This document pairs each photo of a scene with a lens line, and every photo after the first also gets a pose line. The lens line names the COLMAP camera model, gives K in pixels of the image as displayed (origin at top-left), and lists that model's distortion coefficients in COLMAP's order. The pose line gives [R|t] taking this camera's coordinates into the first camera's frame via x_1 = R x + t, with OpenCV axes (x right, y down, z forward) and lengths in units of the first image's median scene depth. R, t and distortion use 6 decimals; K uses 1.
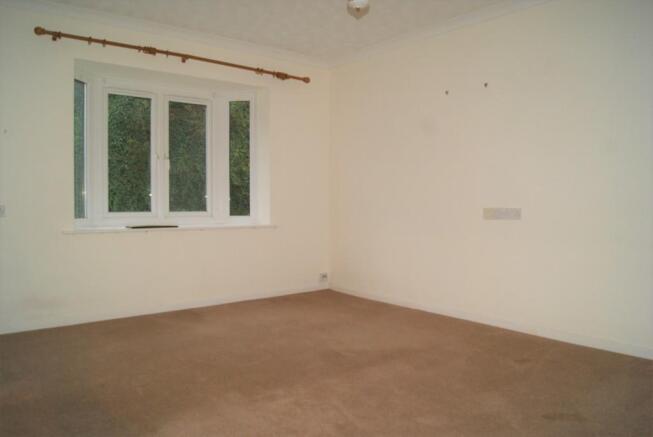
lens RADIAL K [[530.8, 0, 326.5], [0, 530.8, 218.5], [0, 0, 1]] dist [-0.043476, 0.001208]
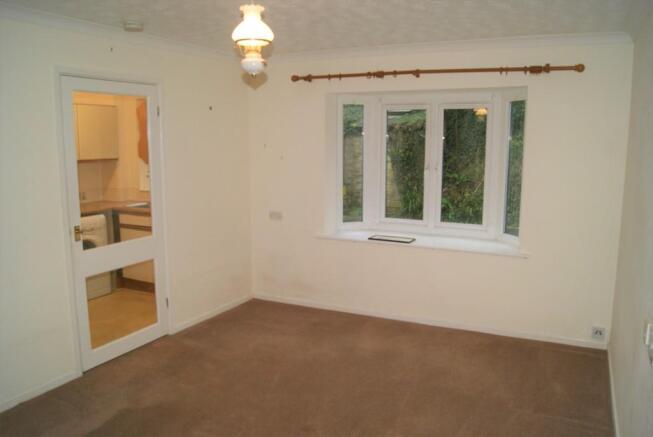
lens RADIAL K [[530.8, 0, 326.5], [0, 530.8, 218.5], [0, 0, 1]] dist [-0.043476, 0.001208]
pose [[0.426912, 0.135363, -0.894105, 0.517274], [-0.026954, 0.990198, 0.137042, -0.153930], [0.903891, -0.034405, 0.426376, 0.389402]]
